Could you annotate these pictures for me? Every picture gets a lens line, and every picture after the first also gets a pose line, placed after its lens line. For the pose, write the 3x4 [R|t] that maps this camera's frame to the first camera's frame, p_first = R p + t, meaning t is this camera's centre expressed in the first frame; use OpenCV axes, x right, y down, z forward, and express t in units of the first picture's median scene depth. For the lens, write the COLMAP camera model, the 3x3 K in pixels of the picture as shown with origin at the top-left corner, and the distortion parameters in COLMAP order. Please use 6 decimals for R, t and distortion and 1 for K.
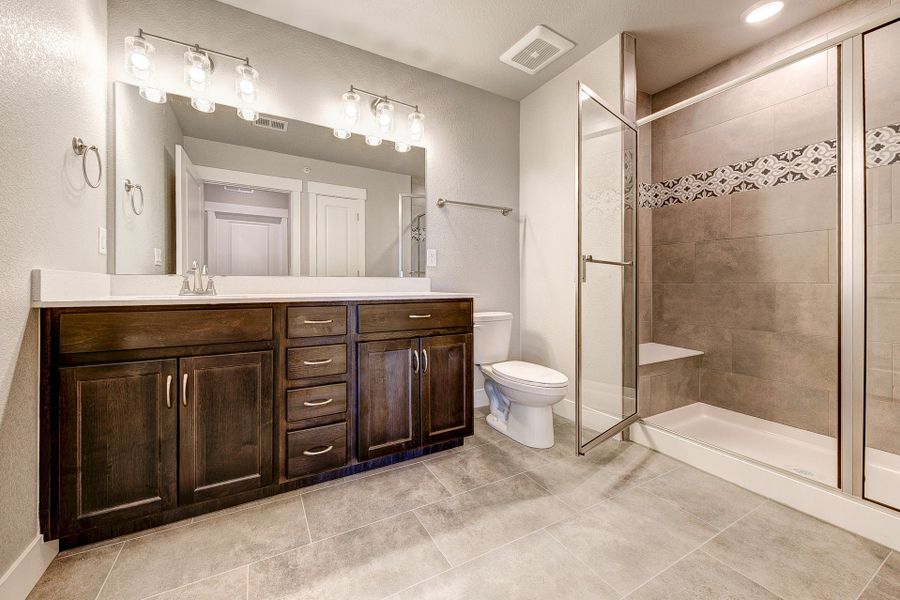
lens RADIAL K [[323.6, 0, 397.9], [0, 323.6, 283.9], [0, 0, 1]] dist [-0.000069, -0.000116]
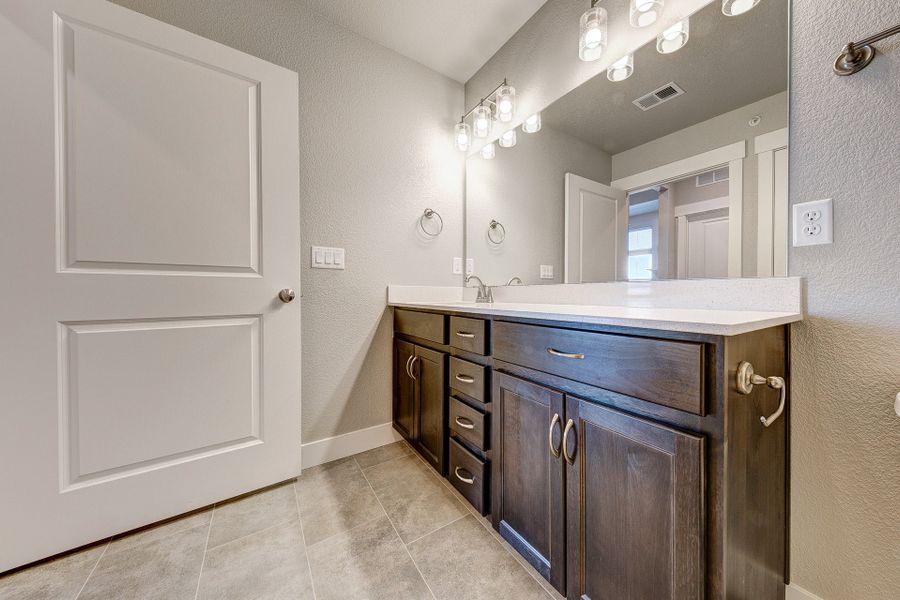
lens RADIAL K [[292.0, 0, 447.9], [0, 292.0, 297.8], [0, 0, 1]] dist [0.000727, -0.000128]
pose [[0.189357, 0.005489, -0.981893, 0.564034], [0.003733, 0.999973, 0.006310, 0.013258], [0.981901, -0.004860, 0.189331, 0.825314]]
